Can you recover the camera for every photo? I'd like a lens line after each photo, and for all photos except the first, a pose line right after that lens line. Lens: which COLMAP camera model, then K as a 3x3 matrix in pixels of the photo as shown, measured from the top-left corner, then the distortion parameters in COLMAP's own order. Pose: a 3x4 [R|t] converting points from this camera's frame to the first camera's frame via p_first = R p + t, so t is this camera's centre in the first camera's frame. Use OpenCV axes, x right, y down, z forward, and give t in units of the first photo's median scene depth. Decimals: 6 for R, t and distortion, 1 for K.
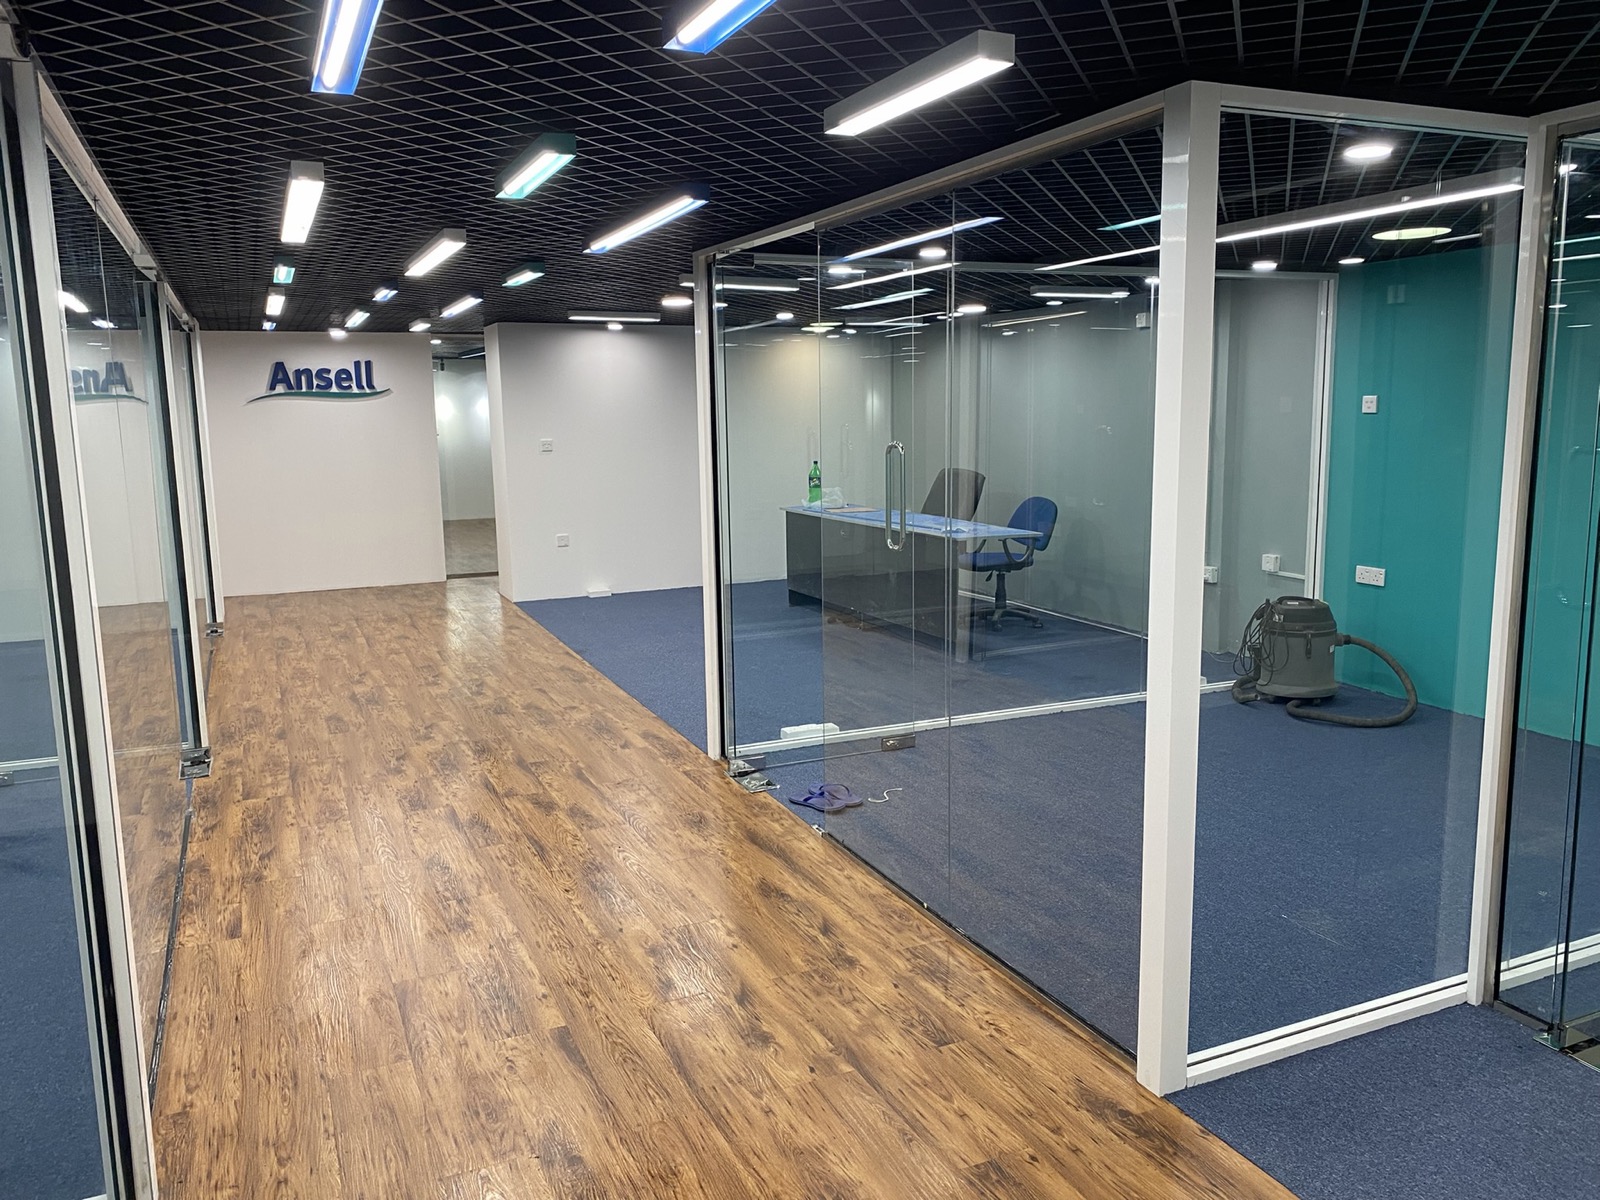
lens RADIAL K [[1229.9, 0, 801.6], [0, 1229.9, 589.1], [0, 0, 1]] dist [0.127528, -0.251982]
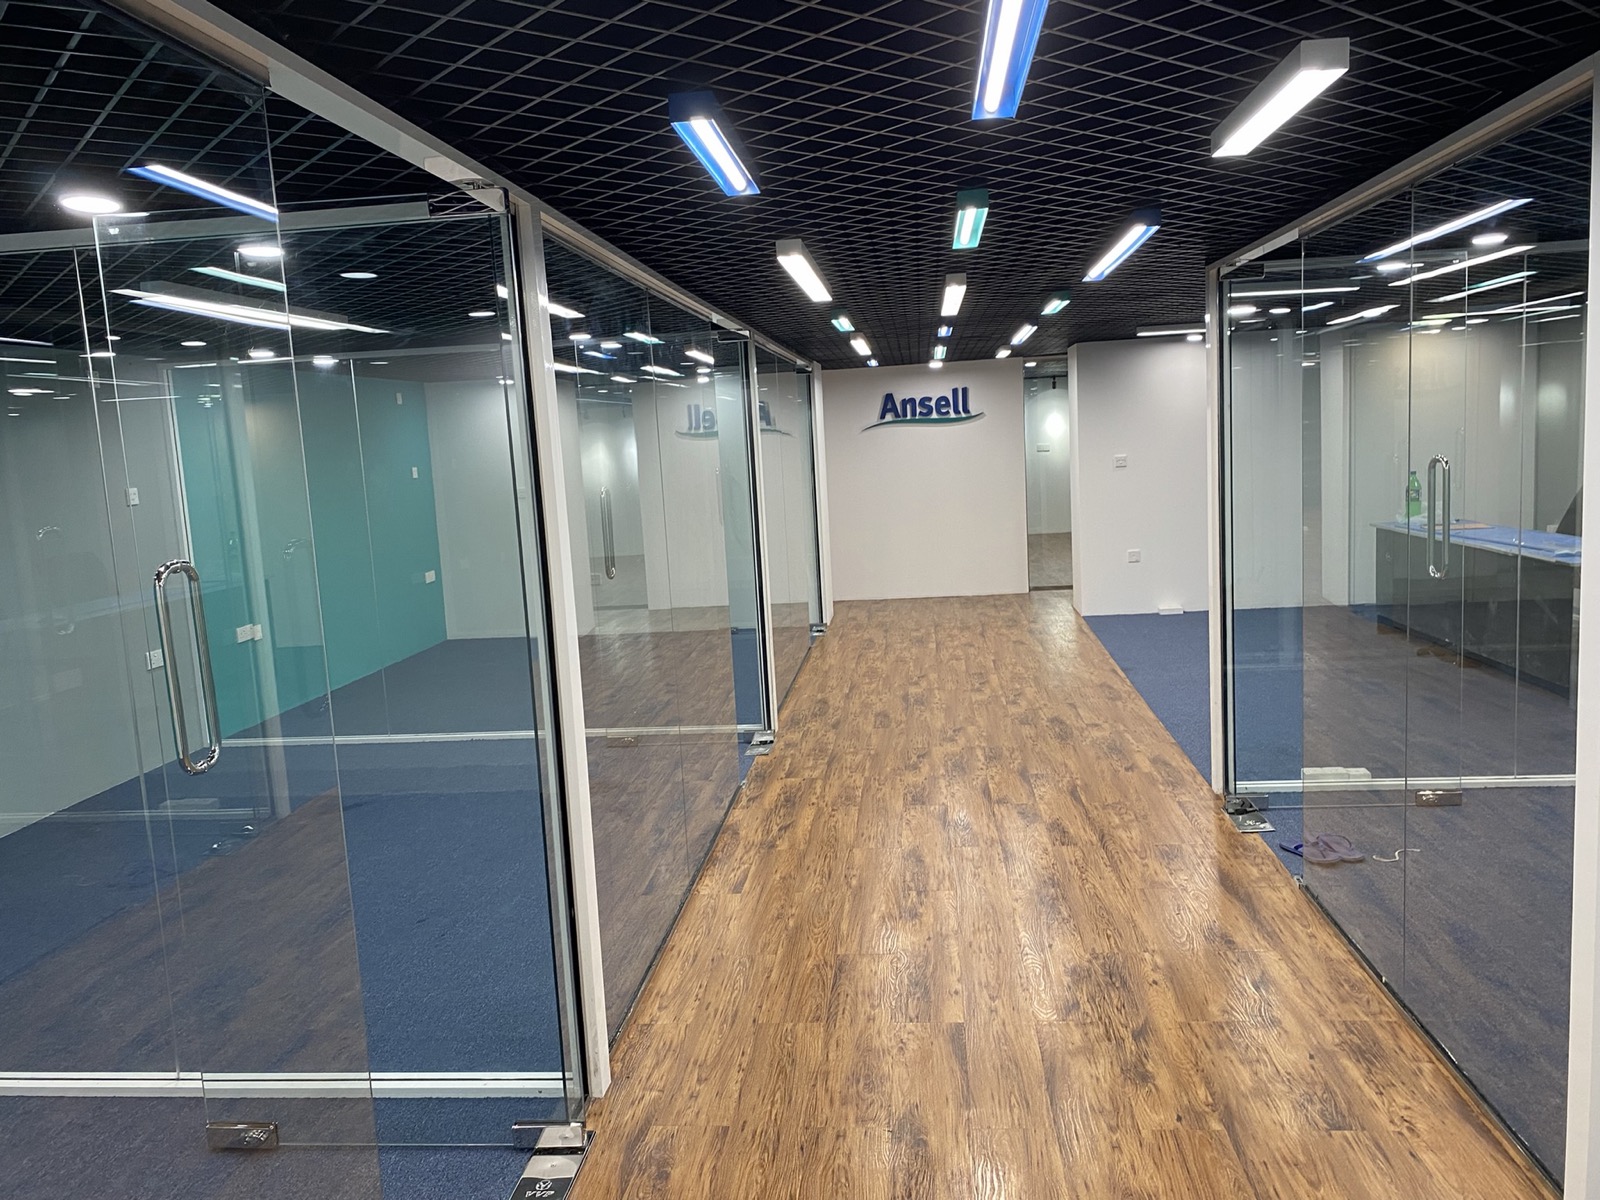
lens RADIAL K [[1223.5, 0, 795.6], [0, 1223.5, 602.3], [0, 0, 1]] dist [0.061757, -0.082995]
pose [[0.865721, 0.037304, -0.499135, 0.109513], [-0.035036, 0.999289, 0.013917, -0.010709], [0.499299, 0.005440, 0.866412, 0.005603]]
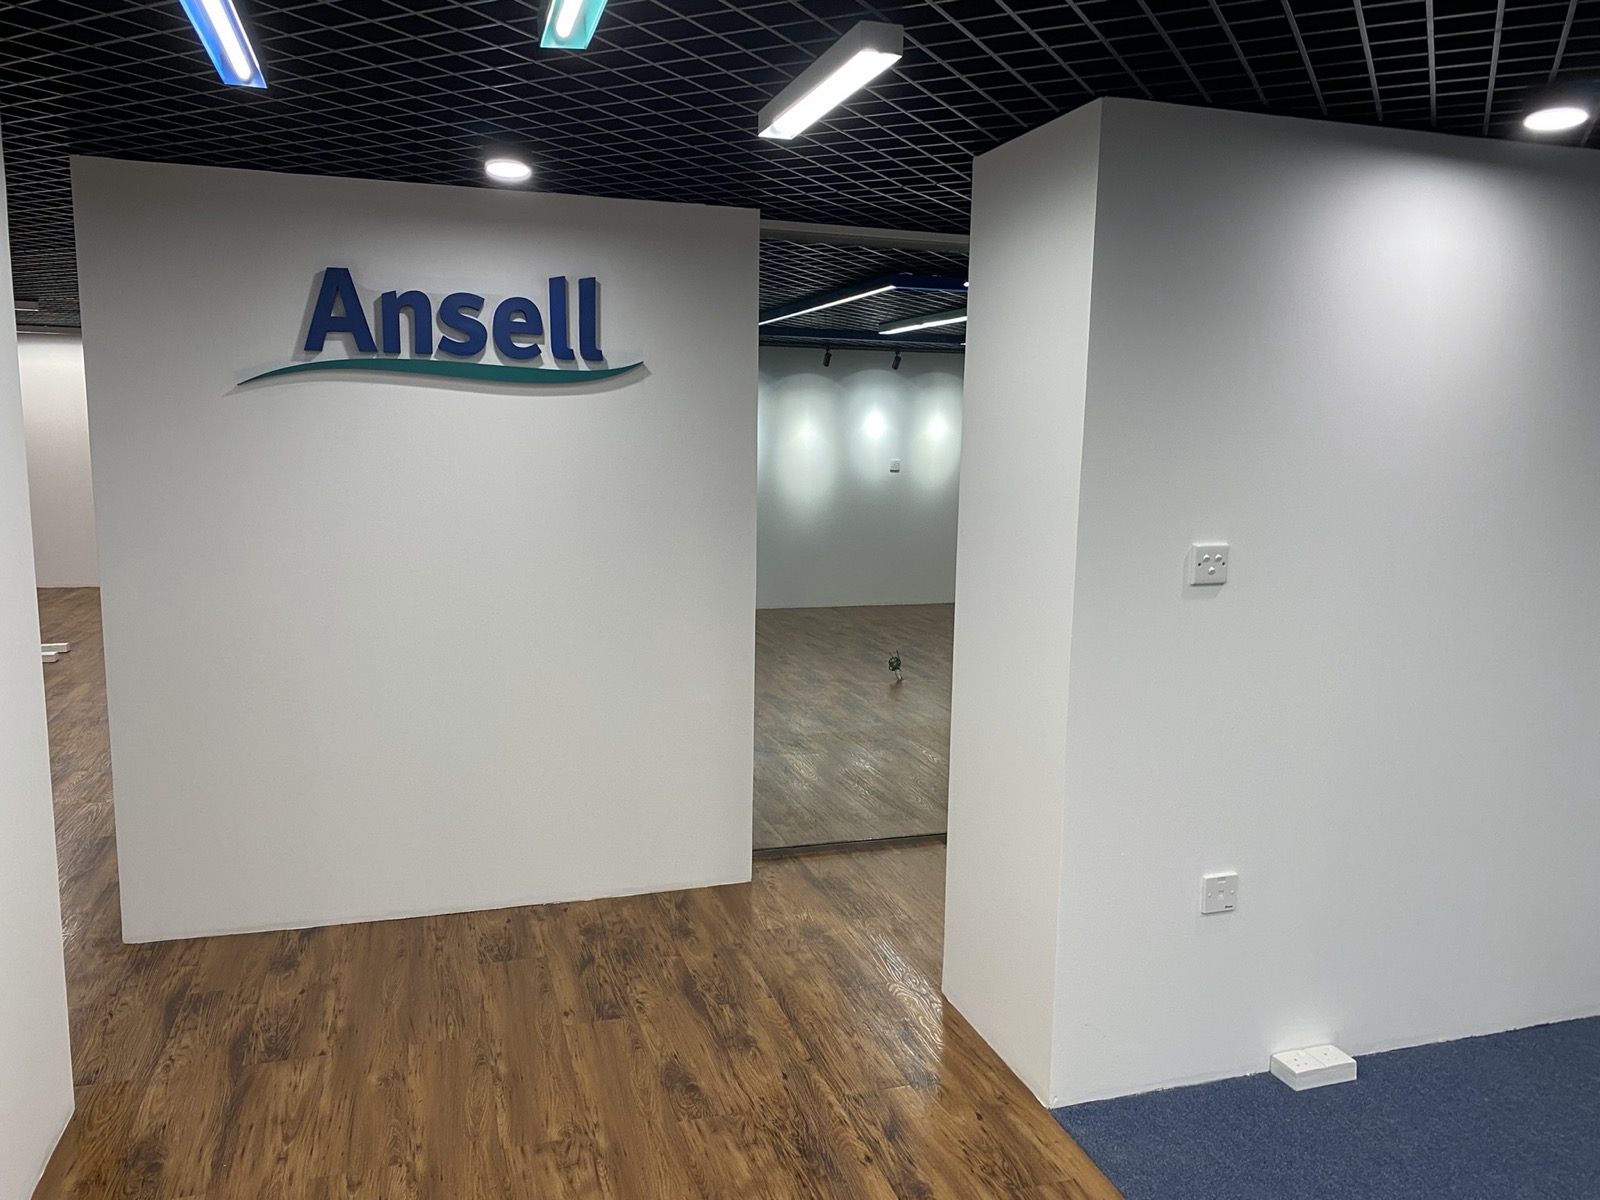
lens RADIAL K [[1223.5, 0, 795.6], [0, 1223.5, 602.3], [0, 0, 1]] dist [0.061757, -0.082995]
pose [[0.991540, 0.055000, -0.117576, -0.415535], [-0.055310, 0.998469, 0.000626, -0.163554], [0.117431, 0.005882, 0.993064, 1.130320]]
